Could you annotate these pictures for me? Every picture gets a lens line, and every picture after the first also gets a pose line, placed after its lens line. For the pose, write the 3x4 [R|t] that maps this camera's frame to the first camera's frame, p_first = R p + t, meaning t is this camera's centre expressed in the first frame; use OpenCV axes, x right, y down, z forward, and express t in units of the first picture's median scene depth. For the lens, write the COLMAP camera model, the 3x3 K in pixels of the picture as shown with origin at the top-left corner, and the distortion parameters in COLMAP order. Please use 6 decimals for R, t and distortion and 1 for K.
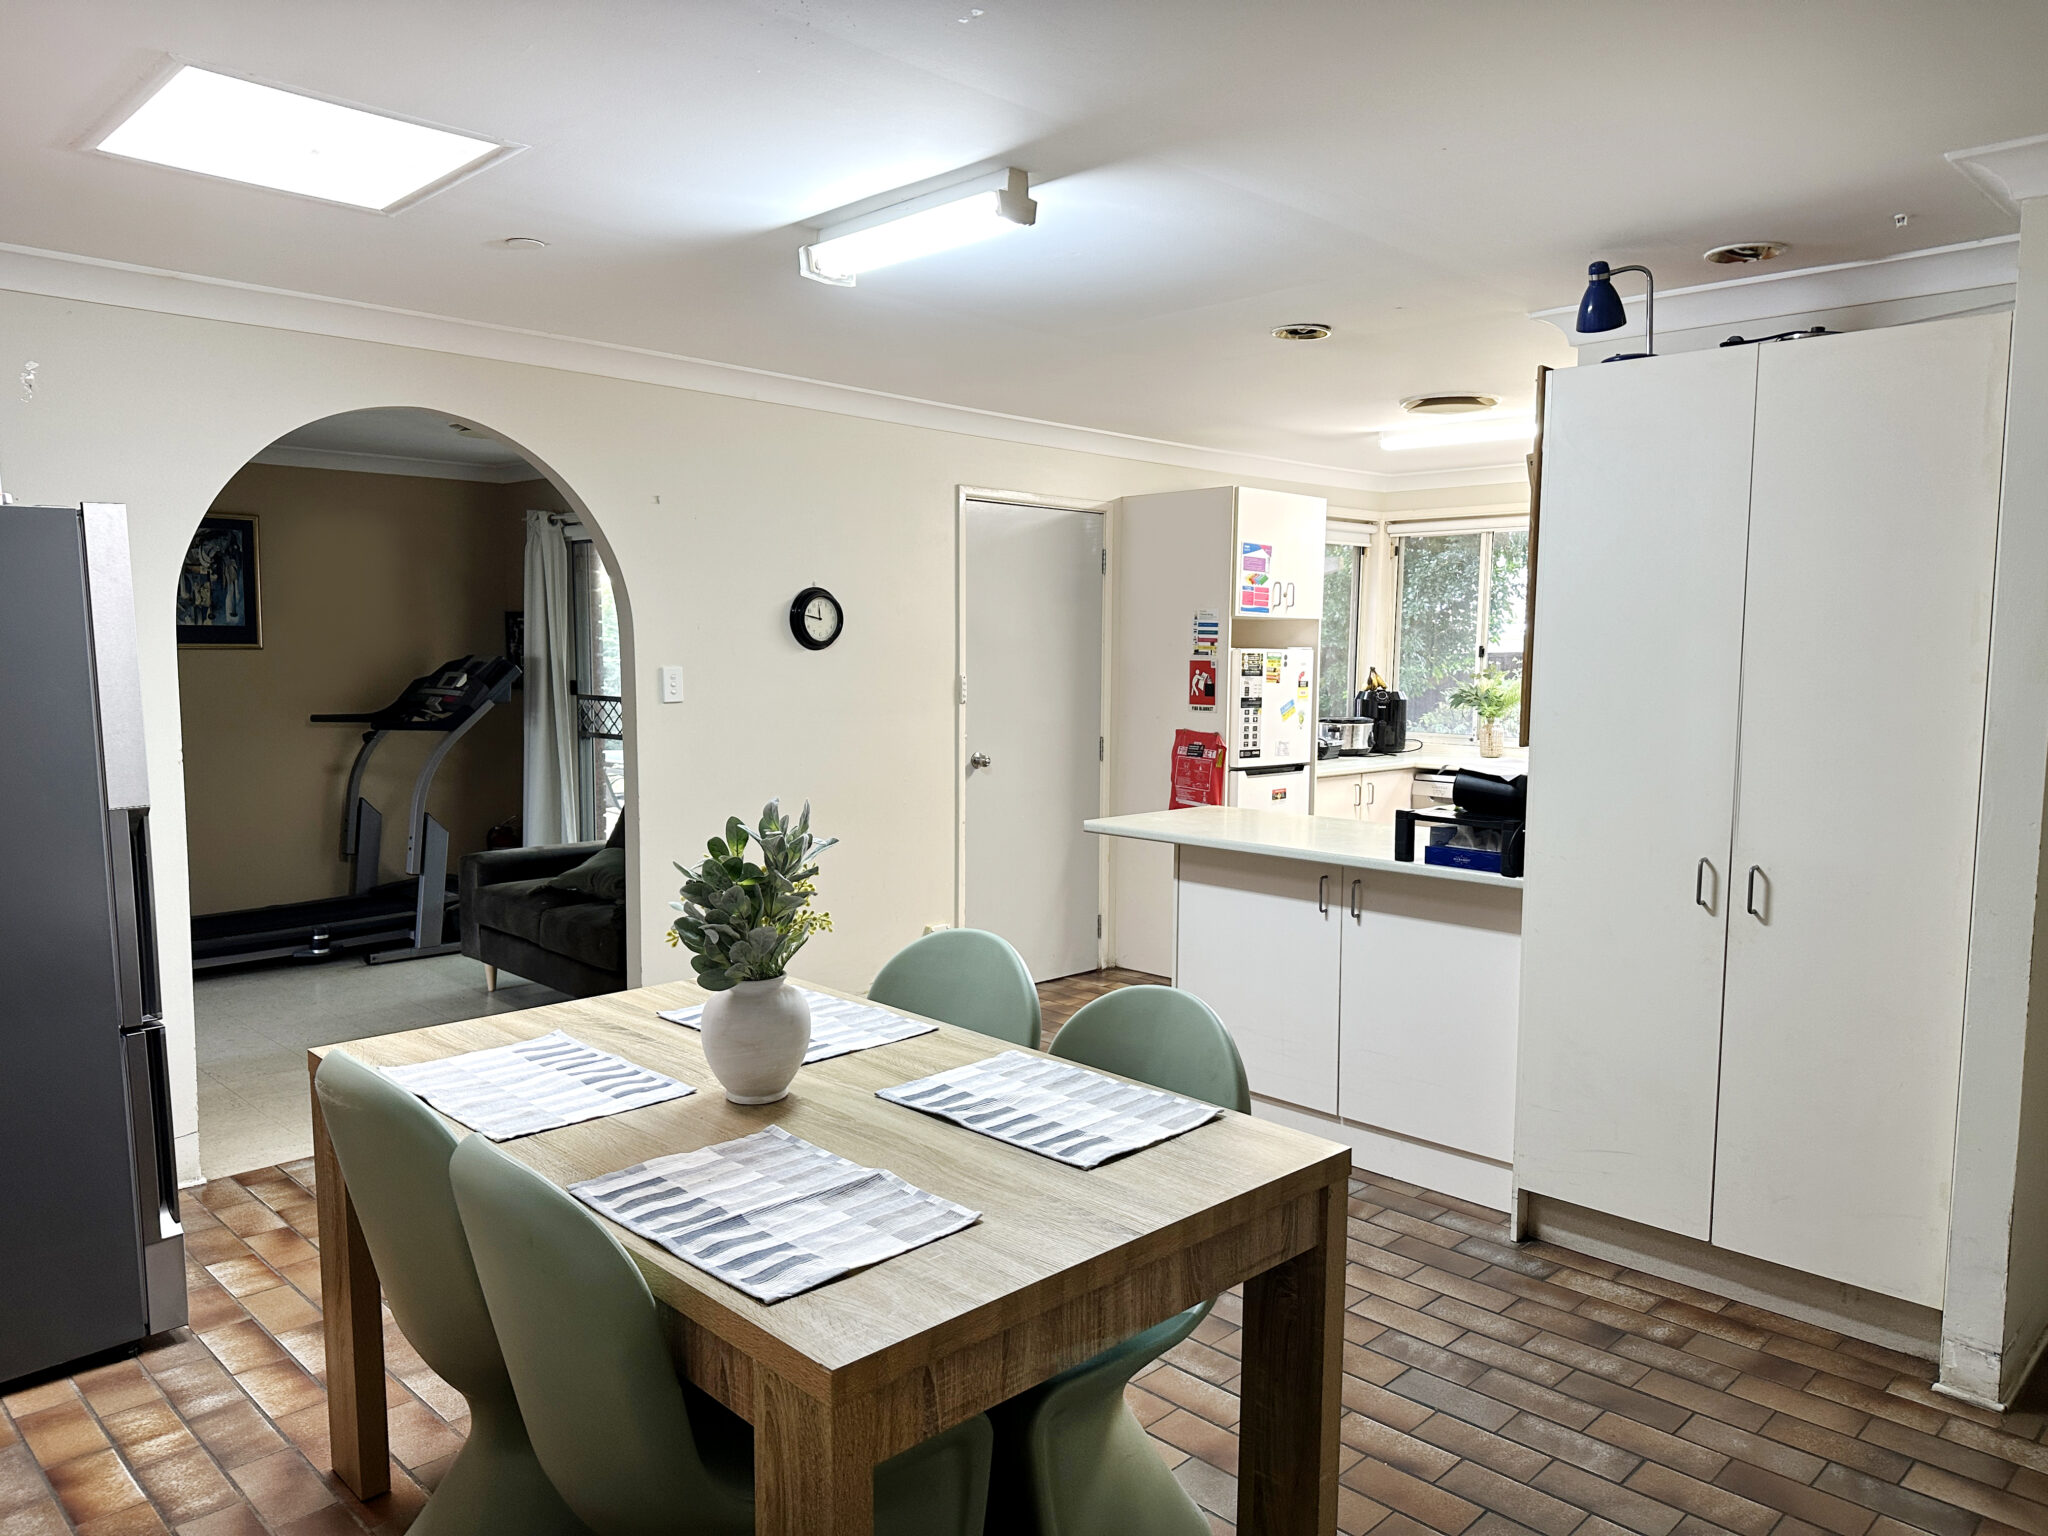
lens RADIAL K [[1452.6, 0, 1024.0], [0, 1452.6, 768.0], [0, 0, 1]] dist [0.002903, 0.001021]
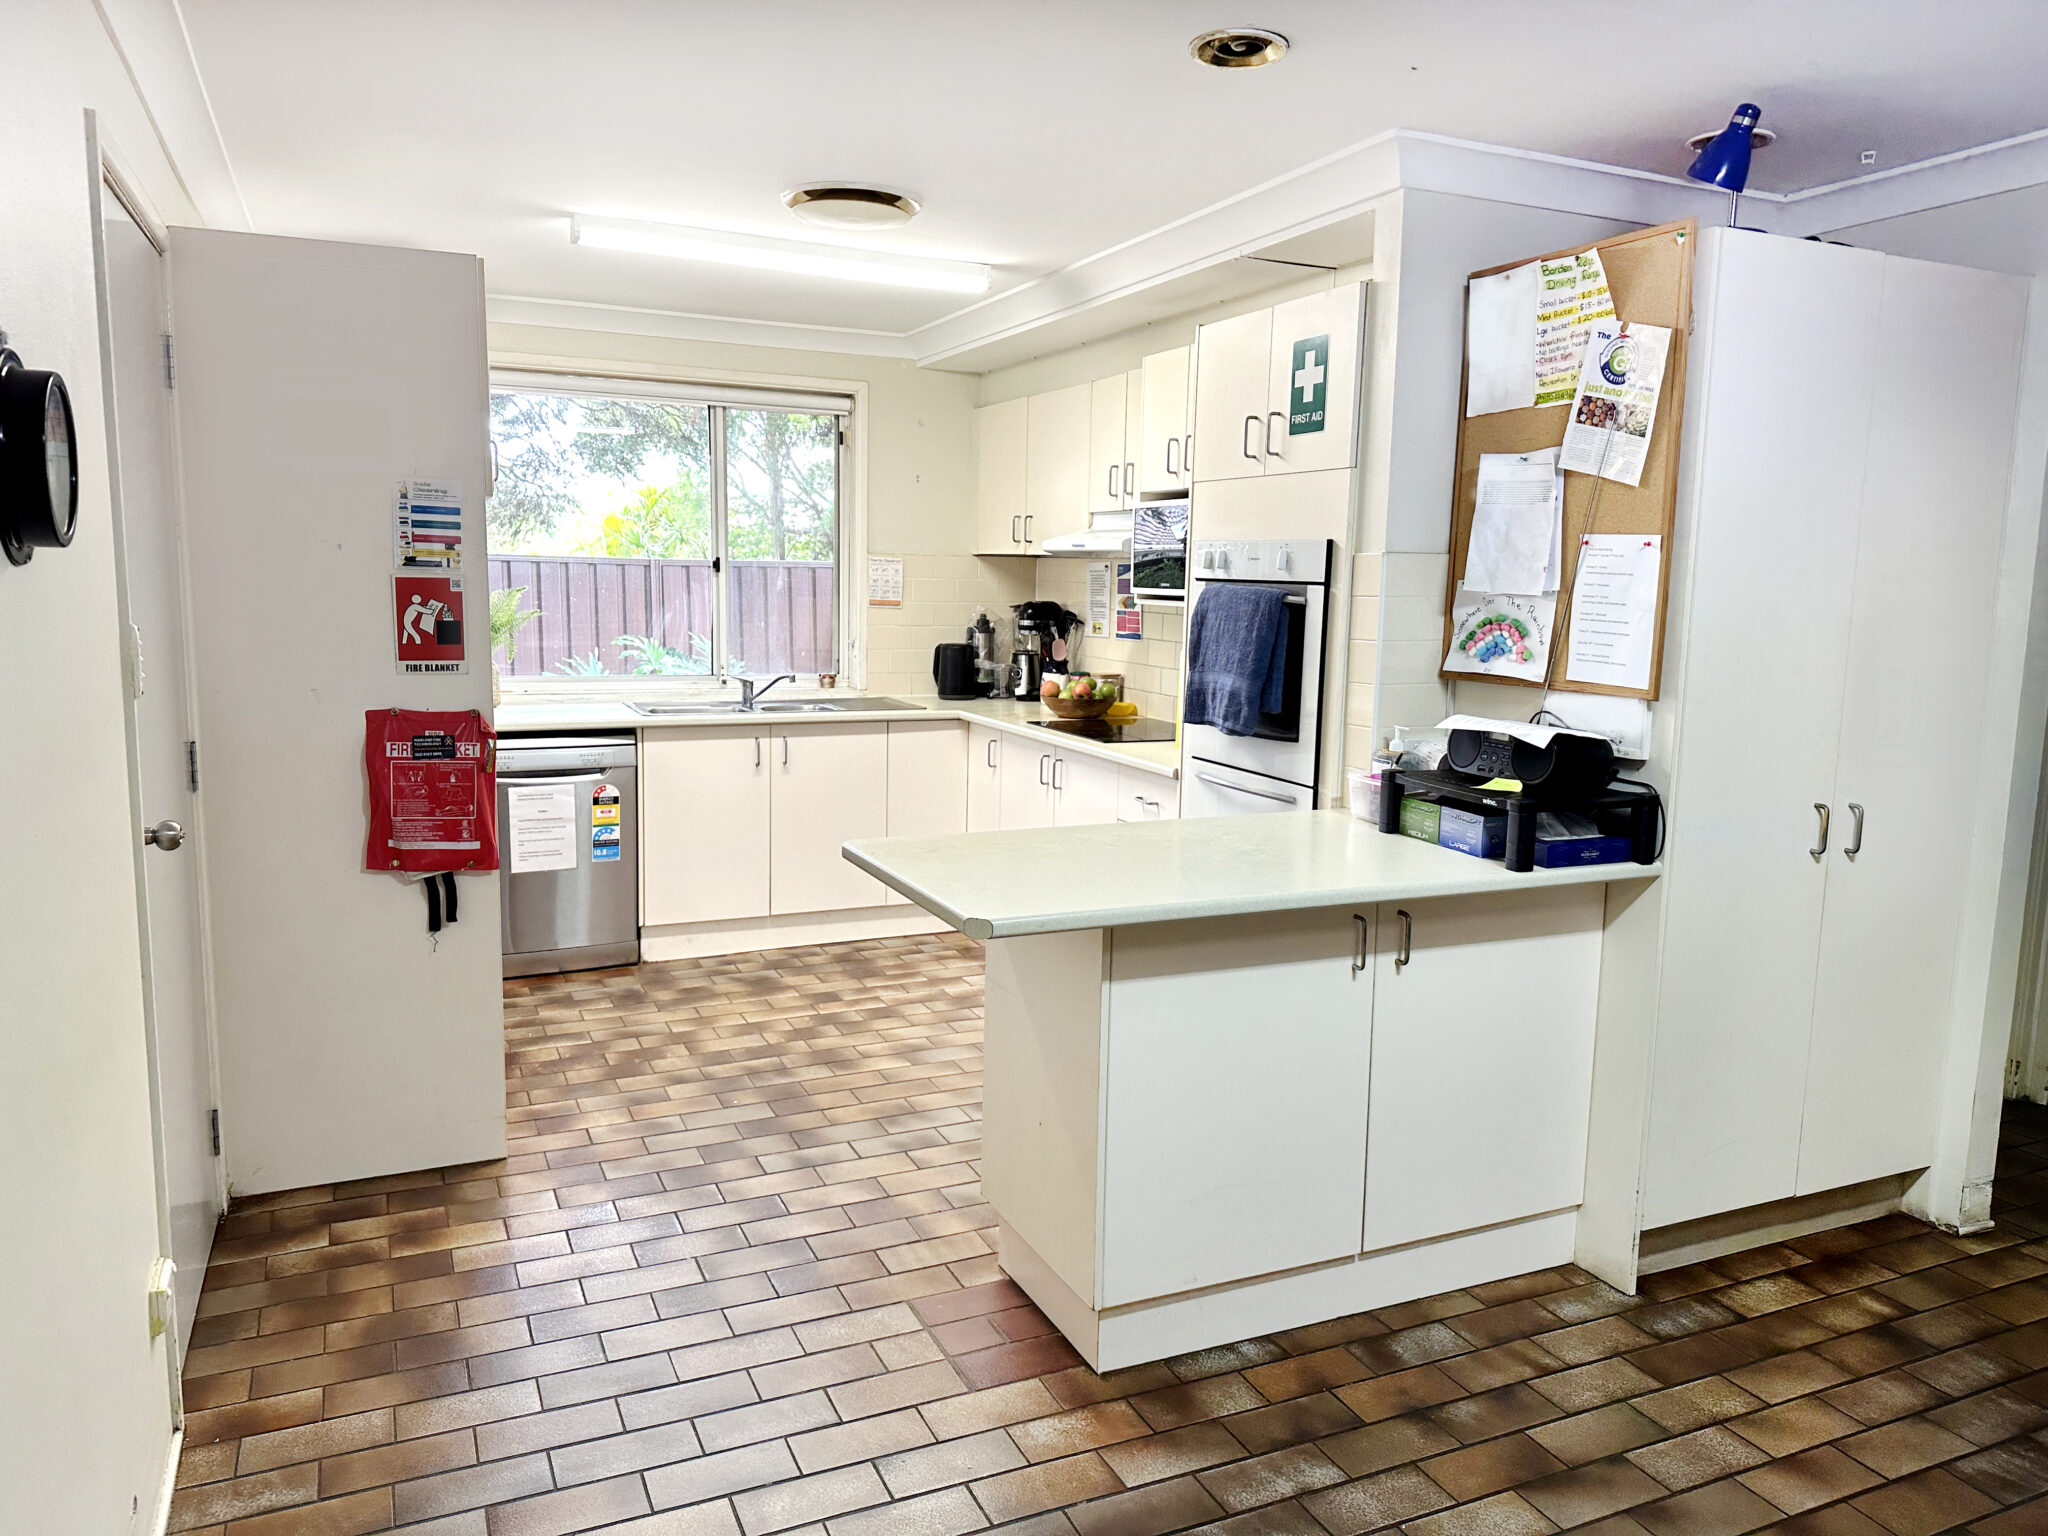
lens RADIAL K [[1452.6, 0, 1024.0], [0, 1452.6, 768.0], [0, 0, 1]] dist [0.002903, 0.001021]
pose [[0.350837, -0.127334, 0.927739, -0.305499], [0.062601, 0.991685, 0.112437, -0.051301], [-0.934342, 0.018631, 0.355891, 0.610796]]
